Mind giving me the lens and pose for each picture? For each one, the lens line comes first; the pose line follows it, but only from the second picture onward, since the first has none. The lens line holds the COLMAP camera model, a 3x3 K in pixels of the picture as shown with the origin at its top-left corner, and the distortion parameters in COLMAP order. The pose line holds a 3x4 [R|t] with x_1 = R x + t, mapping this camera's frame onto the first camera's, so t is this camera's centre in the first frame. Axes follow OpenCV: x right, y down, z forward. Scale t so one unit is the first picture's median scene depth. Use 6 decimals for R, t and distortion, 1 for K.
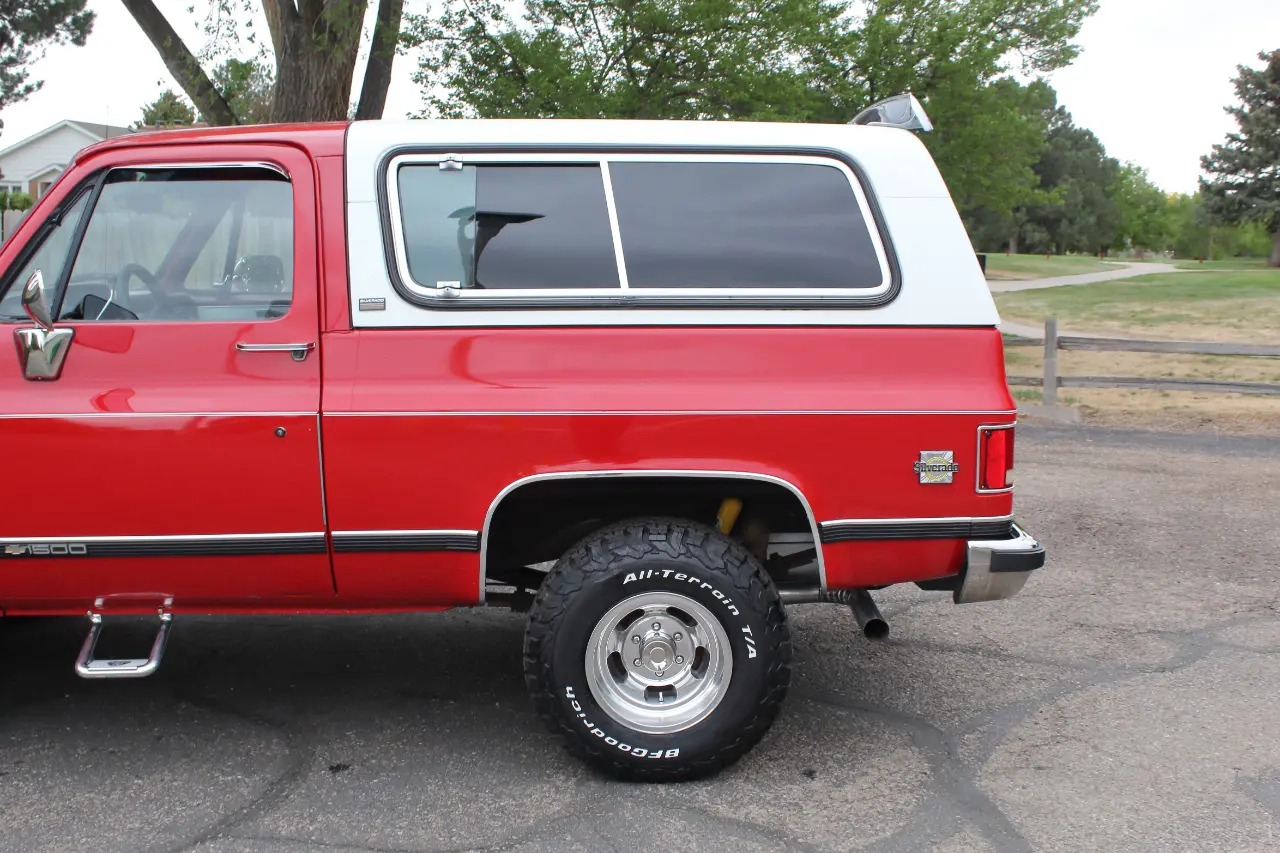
lens RADIAL K [[1433.8, 0, 642.2], [0, 1433.8, 465.8], [0, 0, 1]] dist [-0.084074, 0.041492]
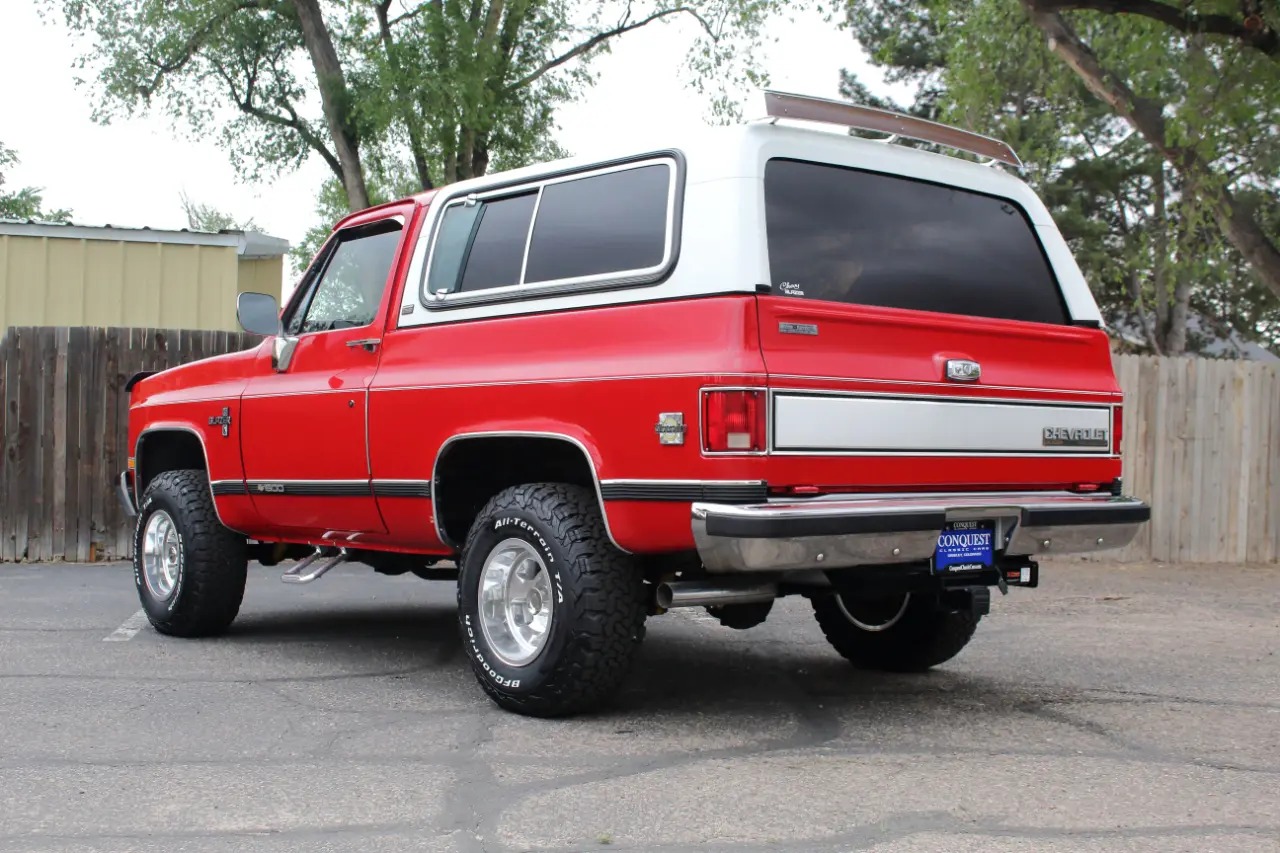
lens RADIAL K [[1583.5, 0, 640.0], [0, 1583.5, 426.5], [0, 0, 1]] dist [-0.060244, 0.038612]
pose [[0.636741, -0.006879, -0.771047, 1.068000], [-0.132170, 0.984187, -0.117928, 0.137056], [0.759666, 0.176999, 0.625763, 0.257187]]
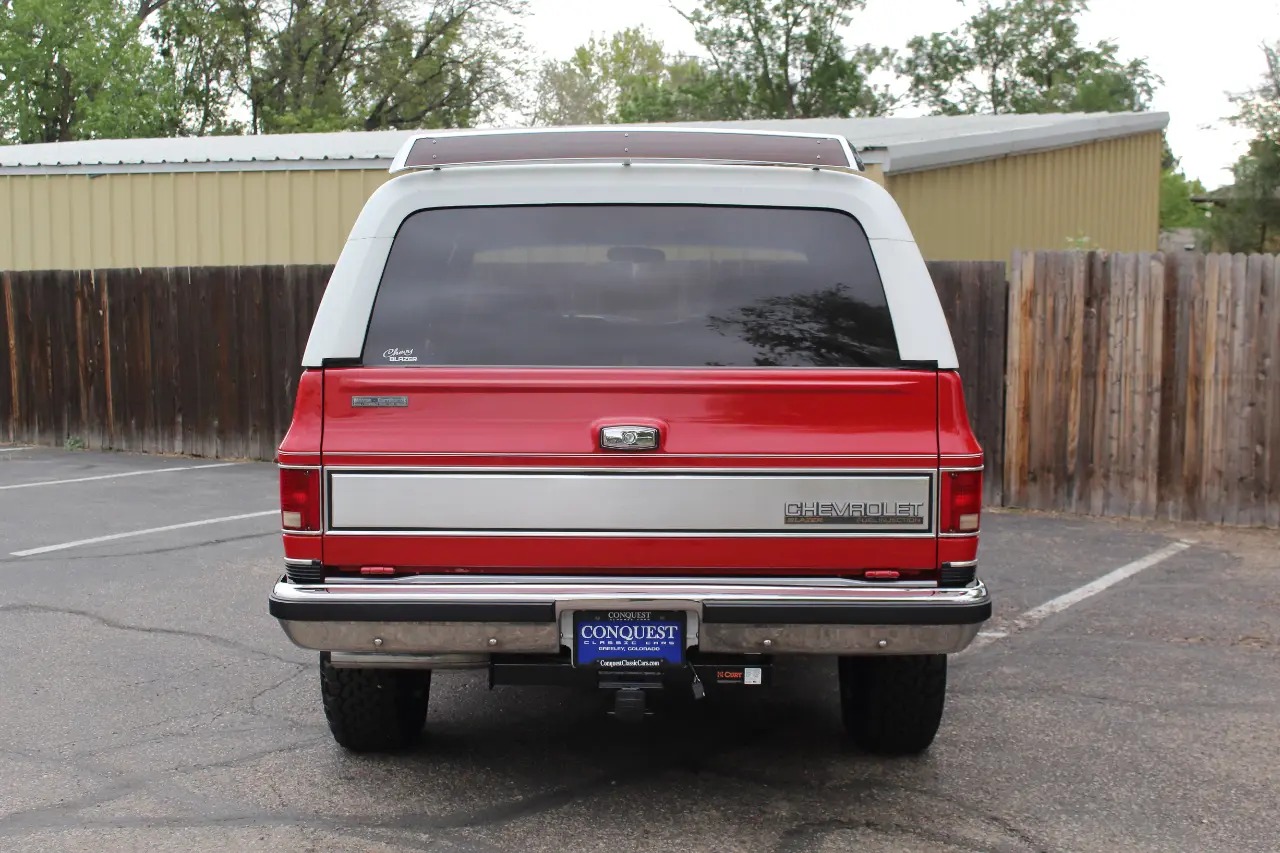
lens RADIAL K [[1718.9, 0, 640.0], [0, 1718.9, 426.5], [0, 0, 1]] dist [-0.050051, 0.031551]
pose [[-0.017461, 0.078860, -0.996733, 1.440108], [-0.163266, 0.983280, 0.080656, -0.192206], [0.986427, 0.164141, -0.004294, 1.237655]]
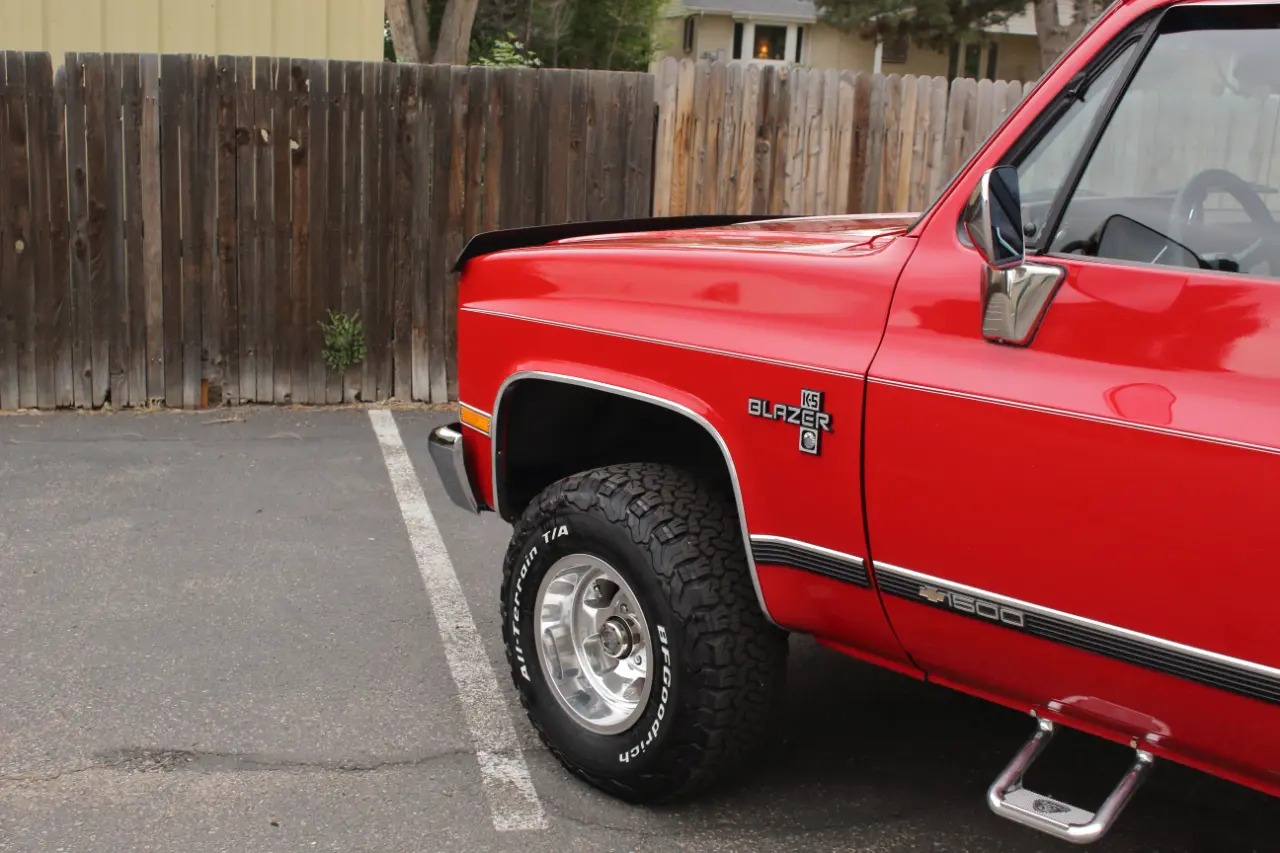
lens RADIAL K [[1613.3, 0, 640.0], [0, 1613.3, 426.5], [0, 0, 1]] dist [-0.058446, 0.040309]
pose [[0.662264, 0.163384, -0.731240, -0.000809], [-0.149778, 0.985106, 0.084456, -0.059436], [0.734148, 0.053591, 0.676872, 0.388496]]
